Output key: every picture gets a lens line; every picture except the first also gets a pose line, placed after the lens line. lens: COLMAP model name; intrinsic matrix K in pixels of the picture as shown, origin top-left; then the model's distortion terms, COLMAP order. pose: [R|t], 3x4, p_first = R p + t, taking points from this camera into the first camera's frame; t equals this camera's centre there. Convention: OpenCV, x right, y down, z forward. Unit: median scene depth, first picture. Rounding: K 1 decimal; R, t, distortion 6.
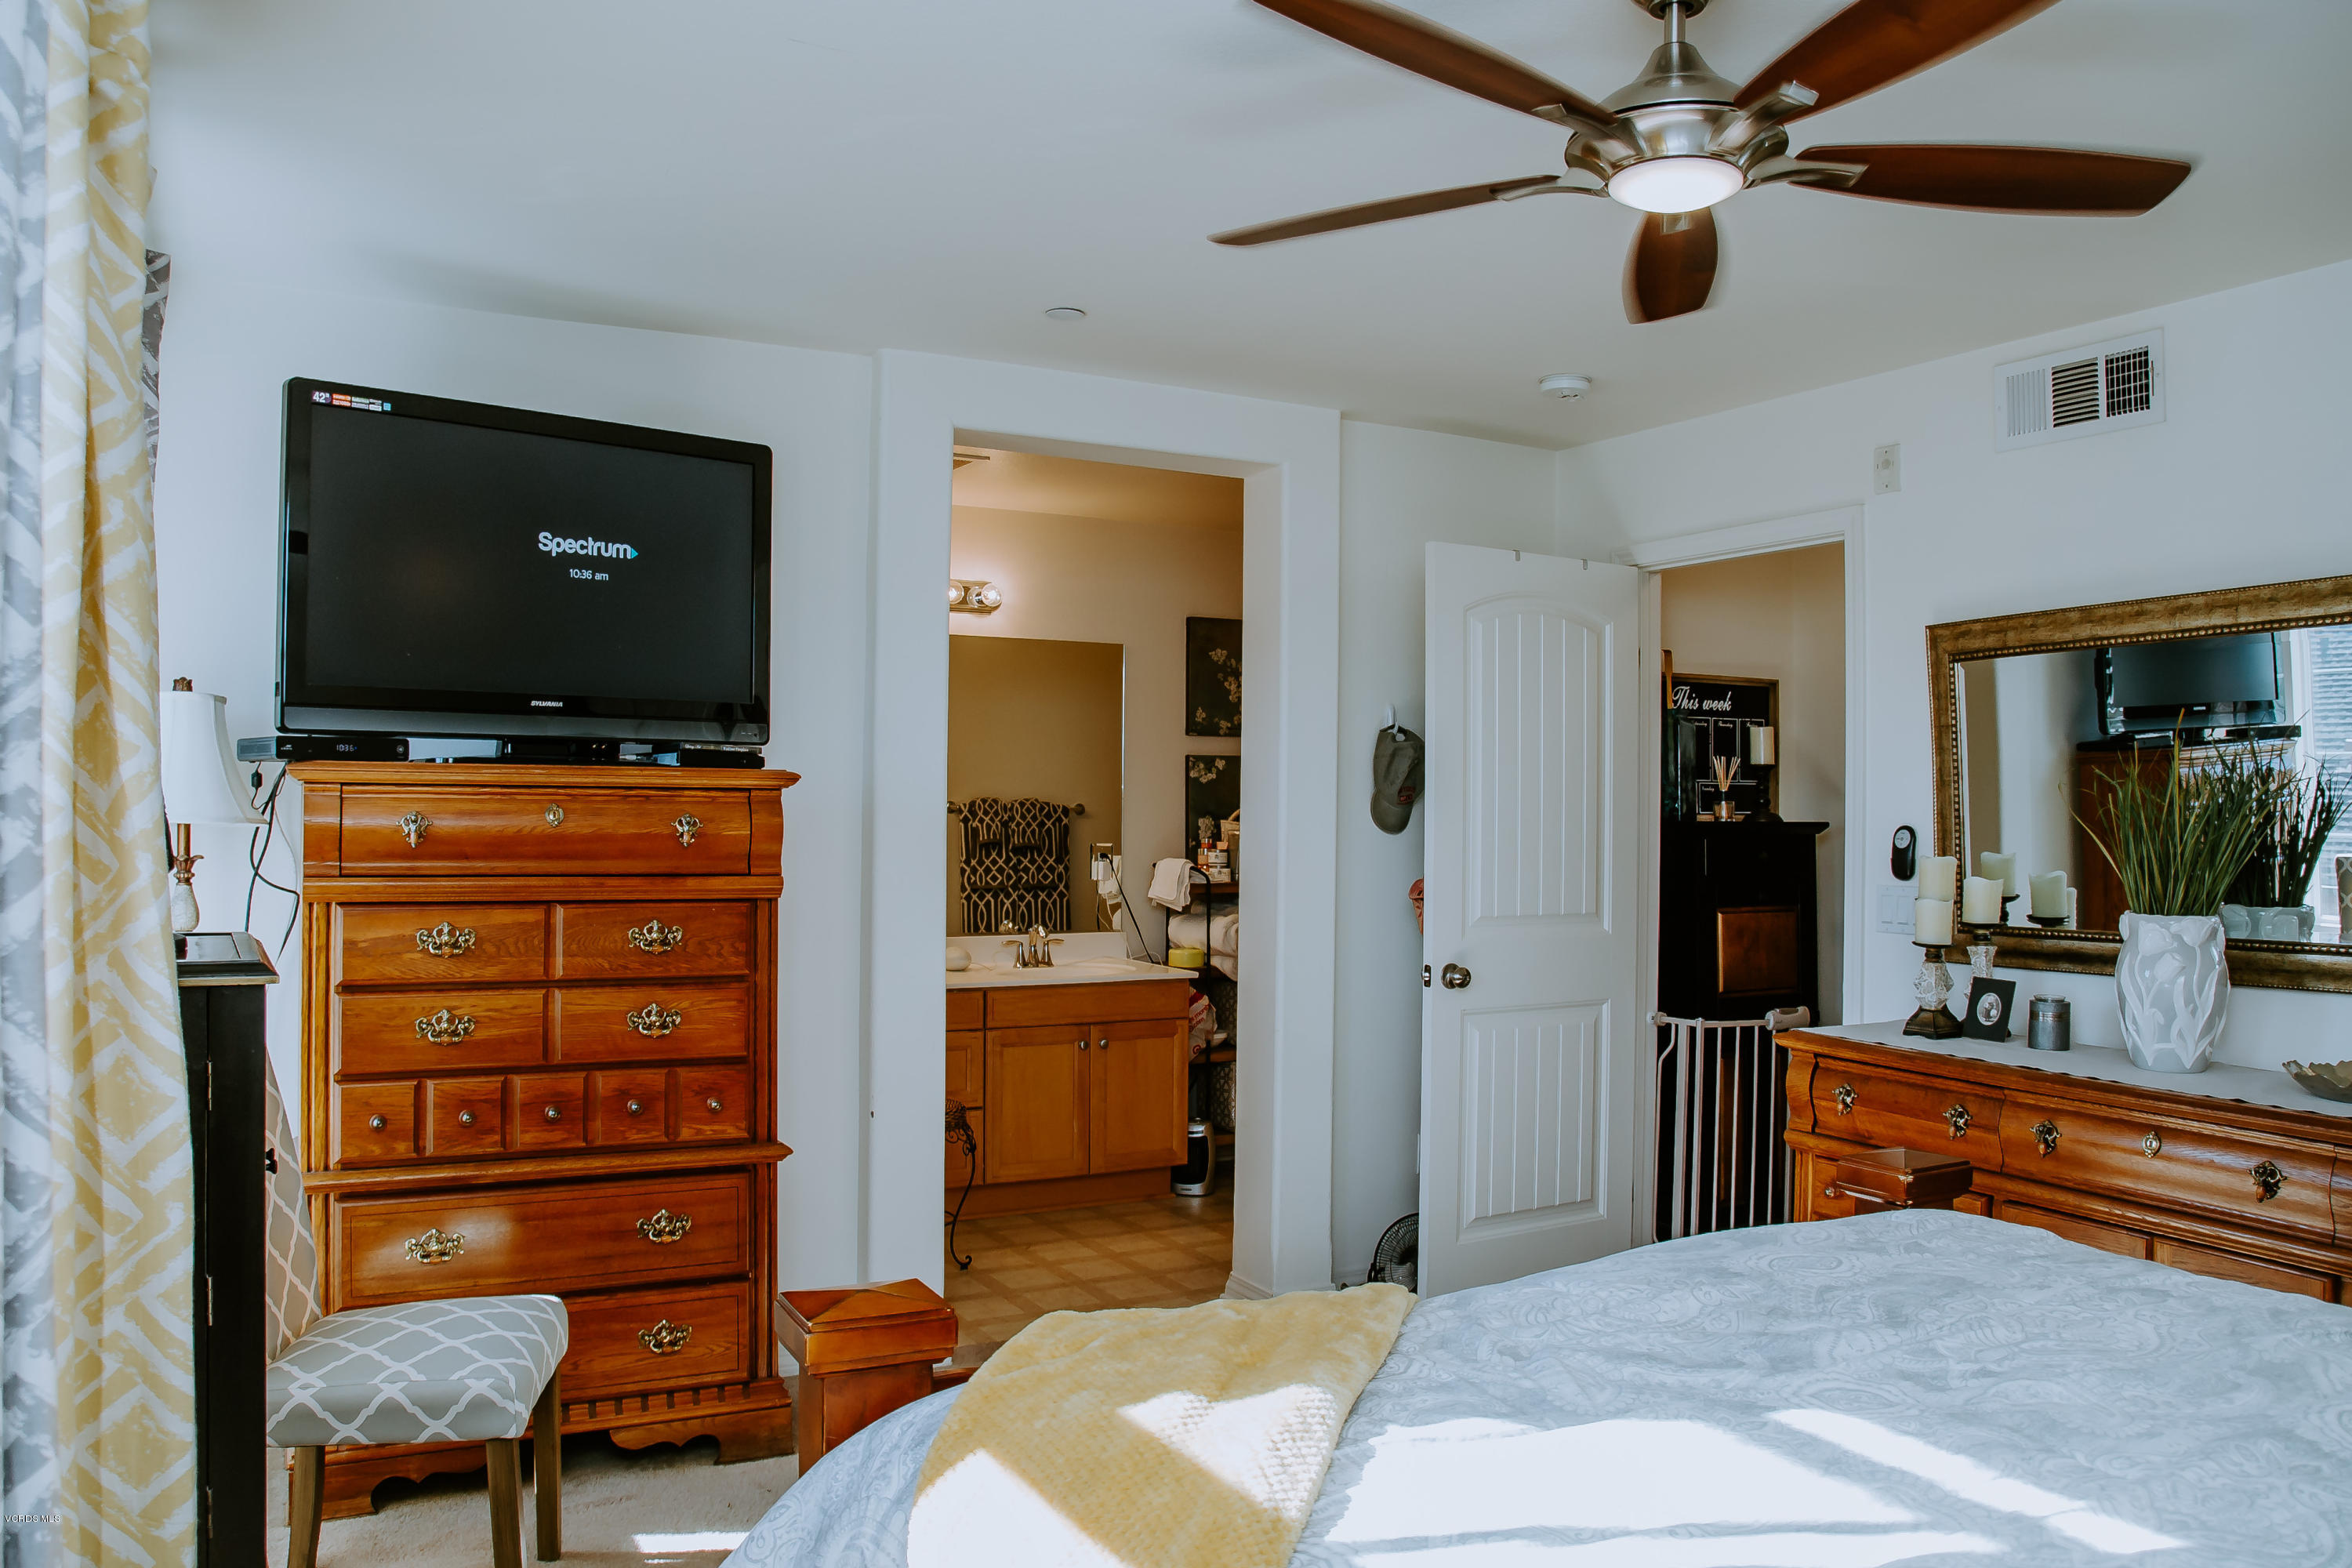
lens RADIAL K [[1746.0, 0, 1176.5], [0, 1746.0, 758.6], [0, 0, 1]] dist [-0.131700, 0.090433]
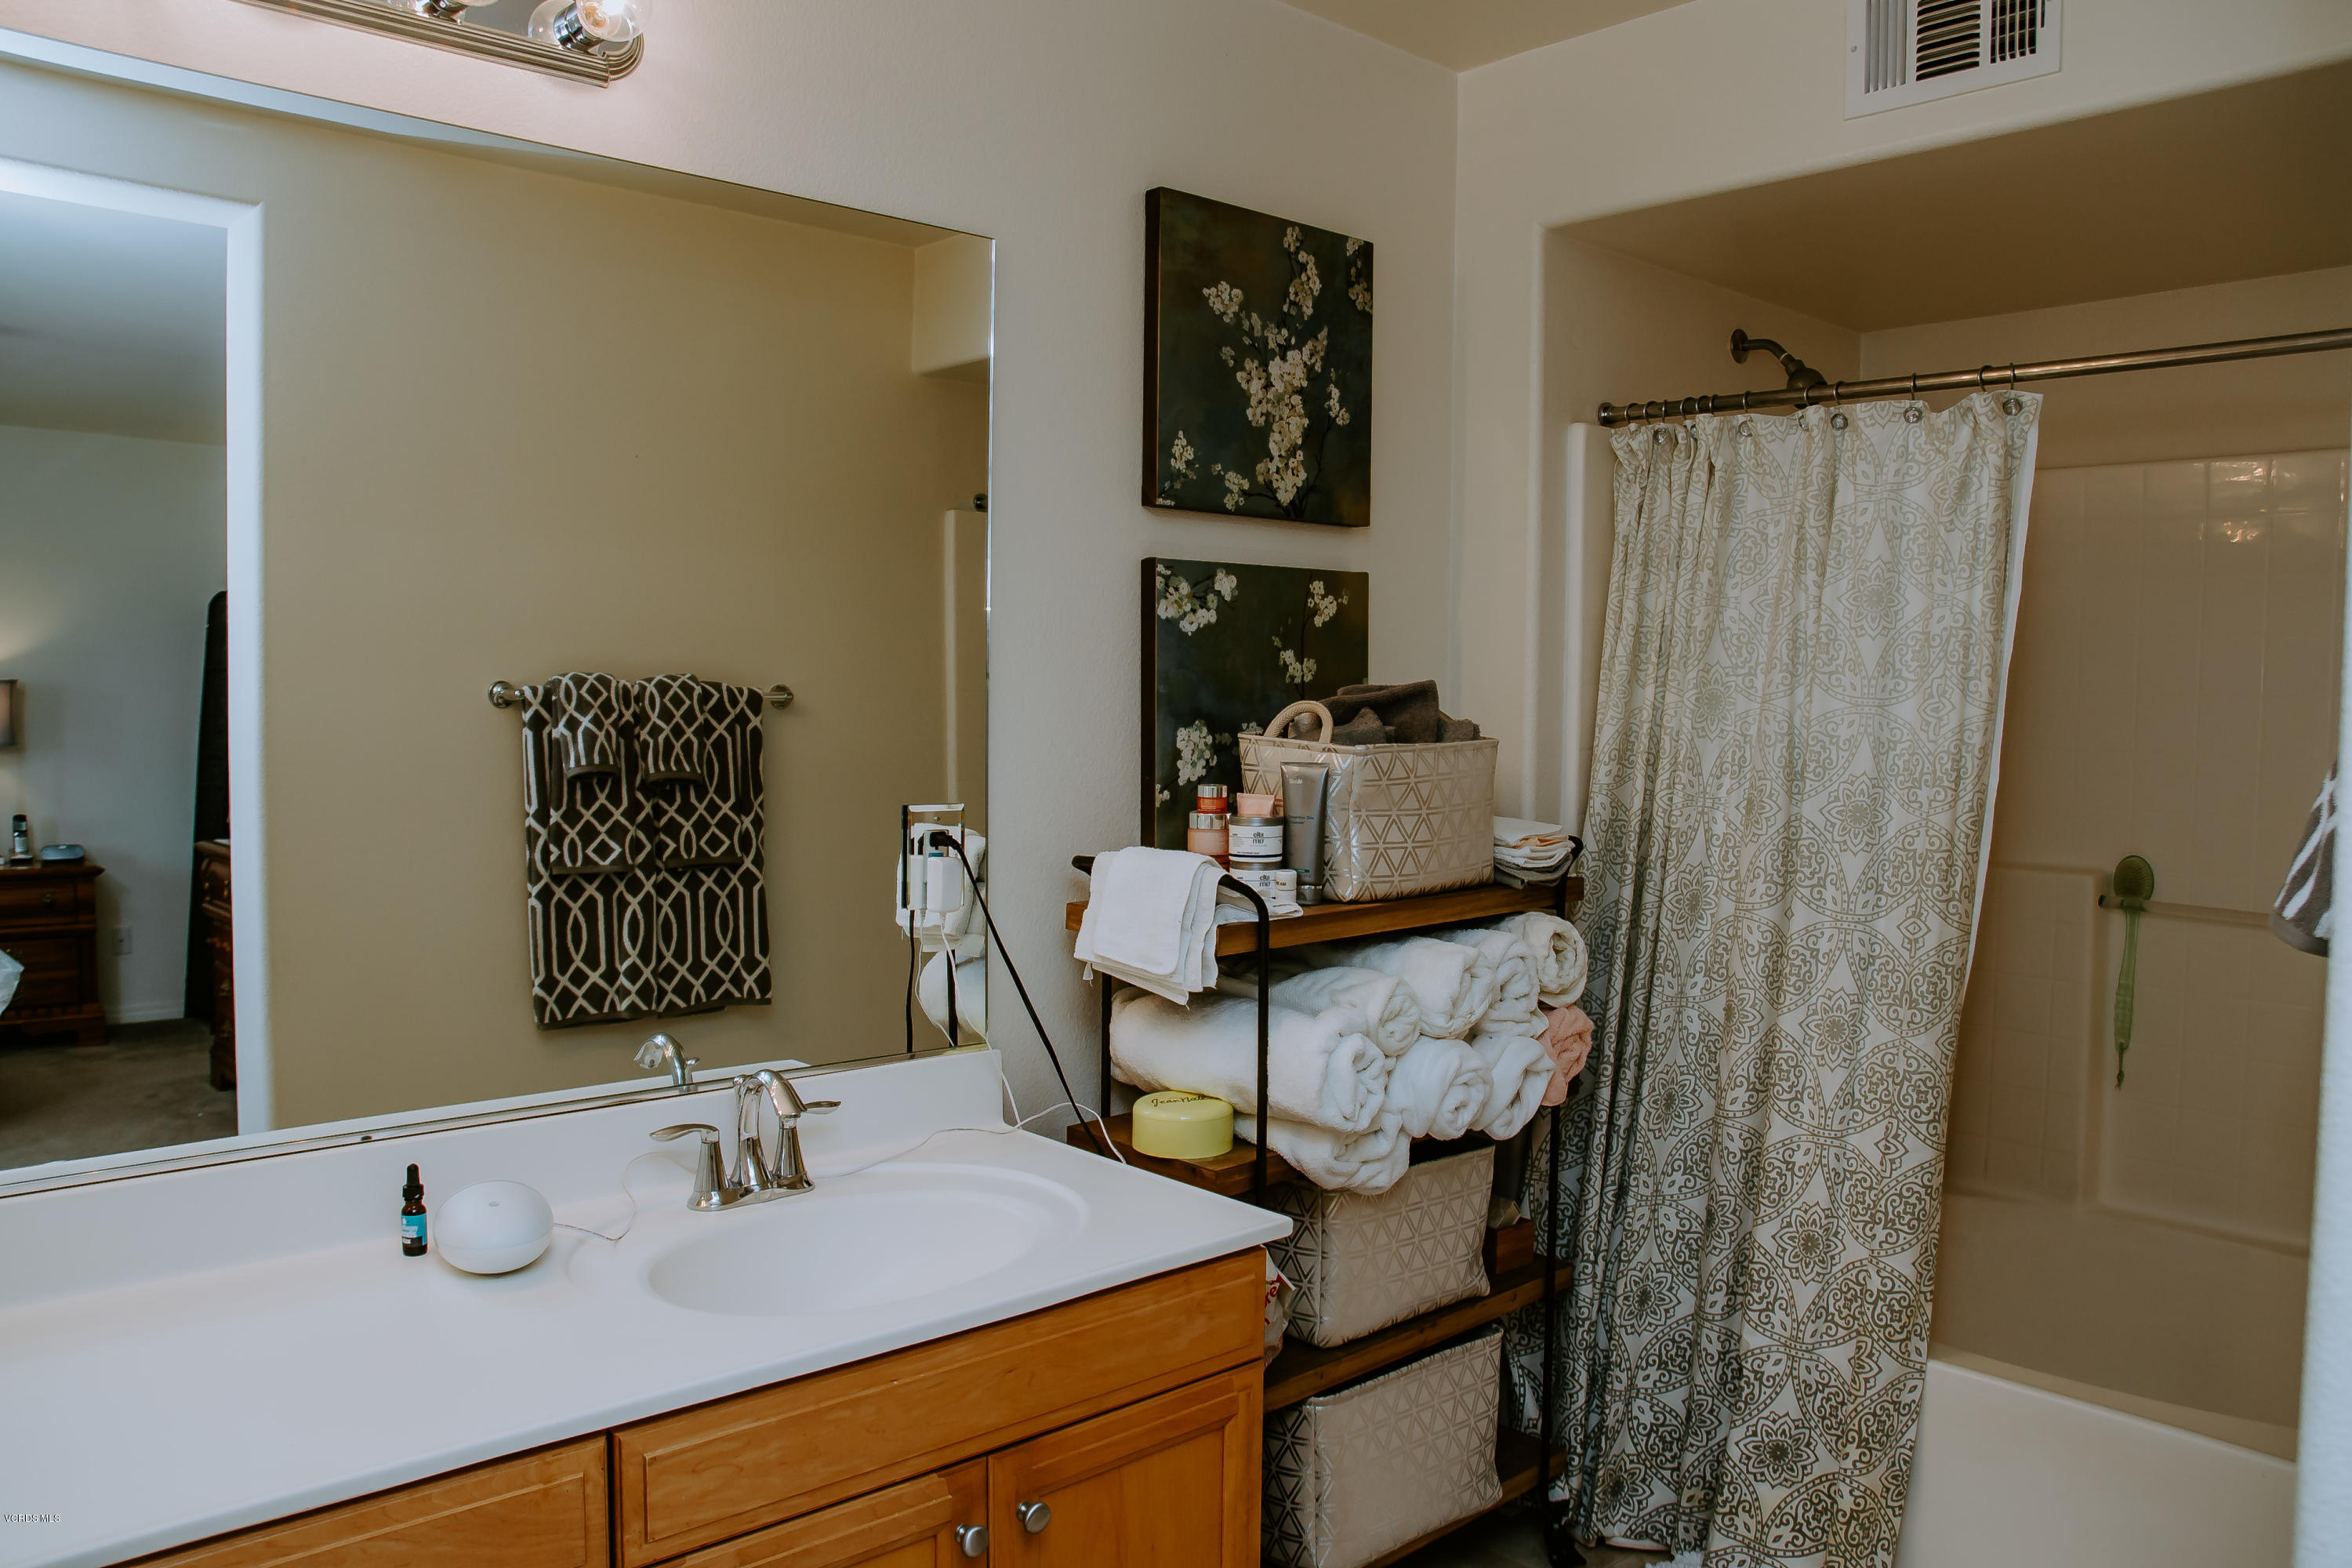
lens RADIAL K [[1746.0, 0, 1176.5], [0, 1746.0, 758.6], [0, 0, 1]] dist [-0.131700, 0.090433]
pose [[0.973757, -0.006169, 0.227505, -0.061721], [-0.009625, 0.997622, 0.068245, 0.012775], [-0.227385, -0.068644, 0.971383, 0.537432]]
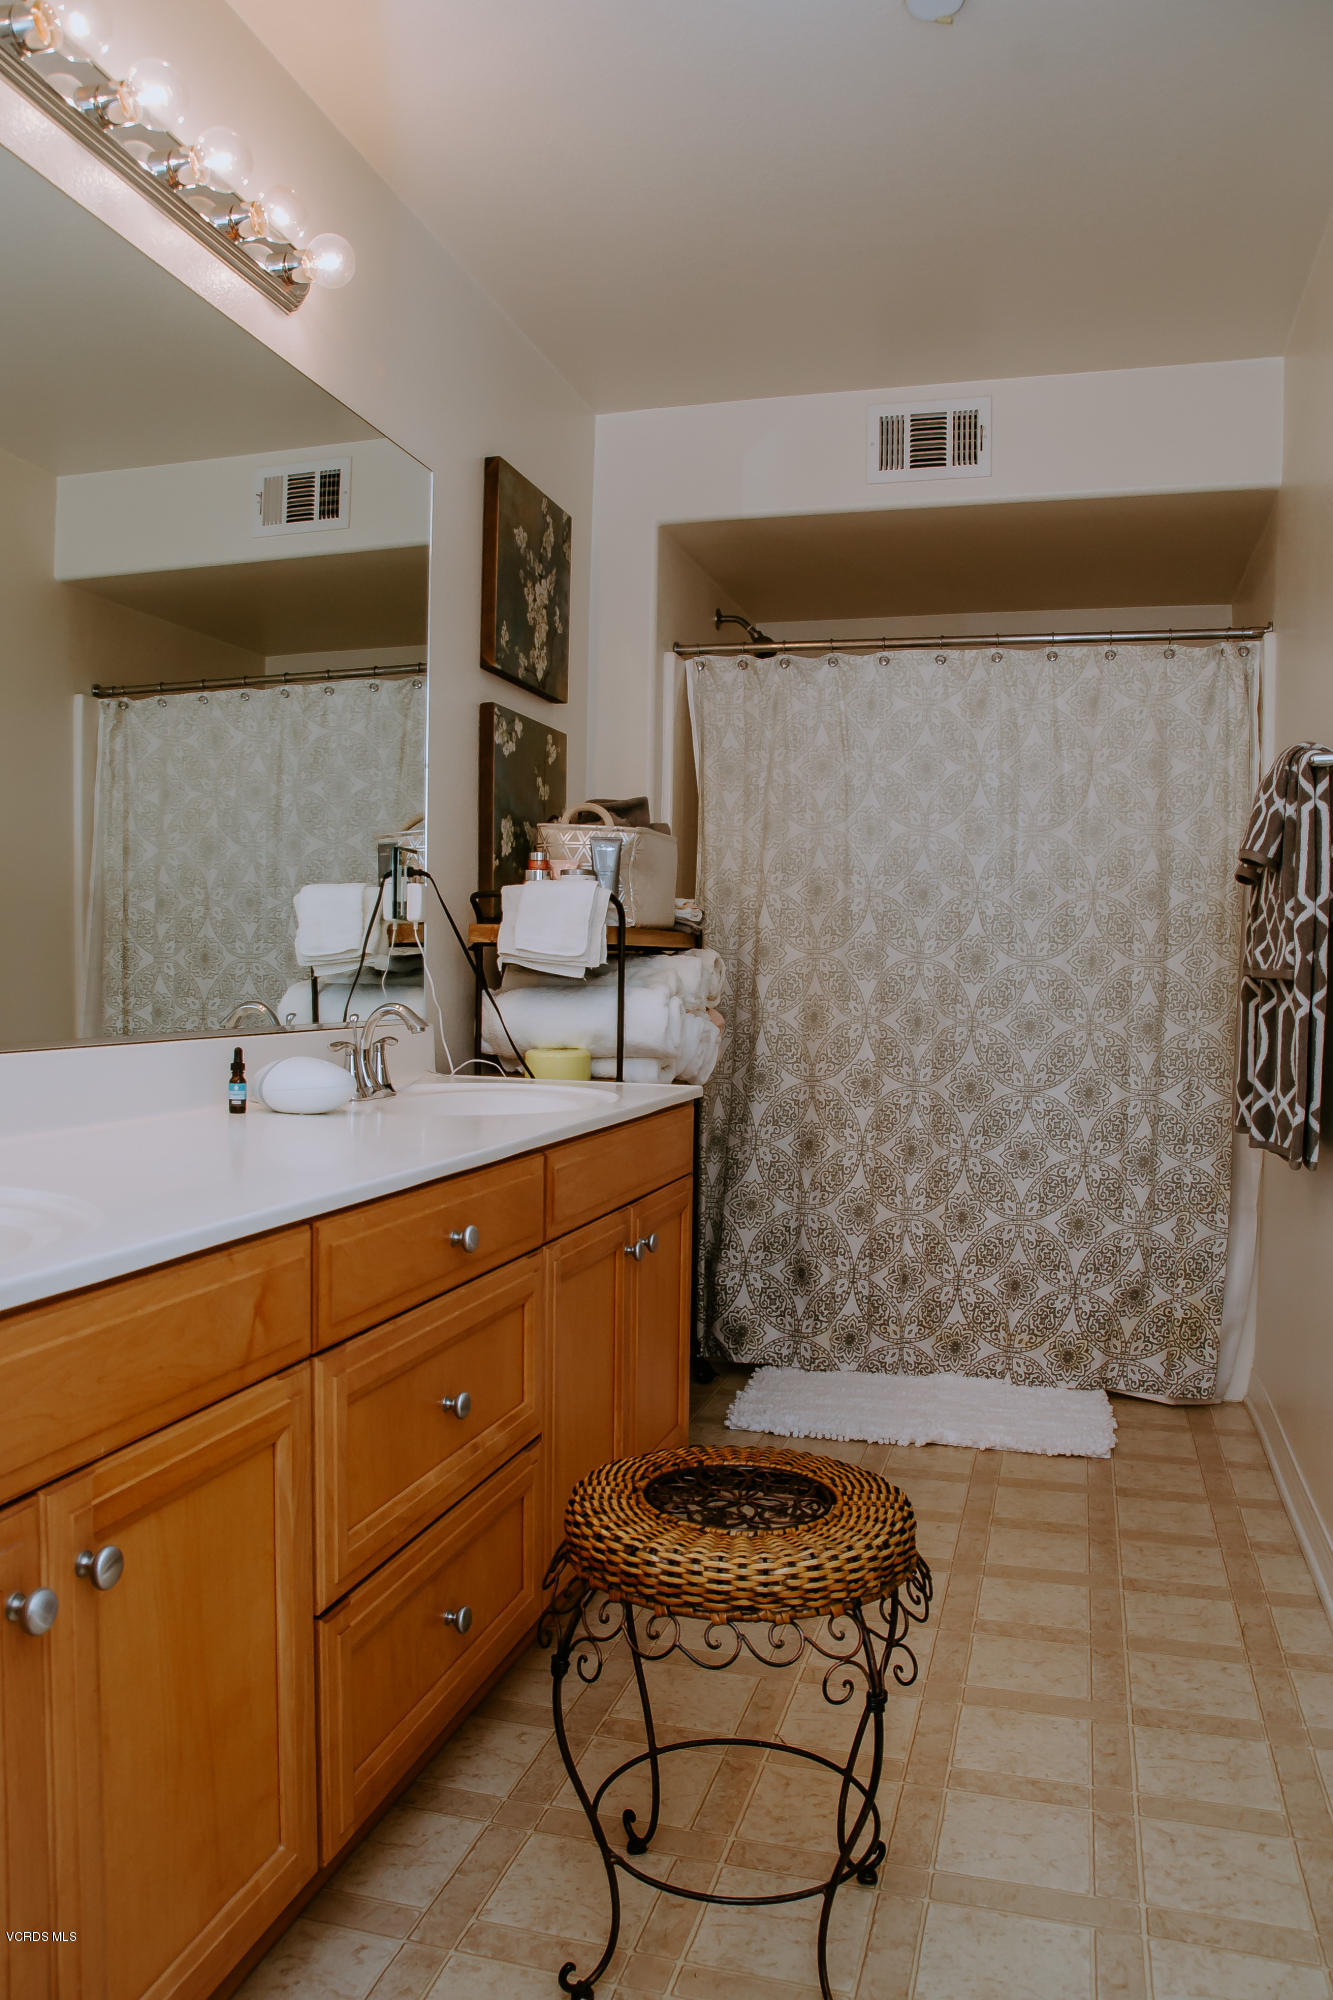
lens RADIAL K [[1484.7, 0, 644.2], [0, 1484.7, 1011.8], [0, 0, 1]] dist [-0.131700, 0.090433]
pose [[0.722207, -0.017935, 0.691444, -0.240596], [-0.029323, 0.997971, 0.056513, 0.057597], [-0.691055, -0.061089, 0.720216, 0.526663]]
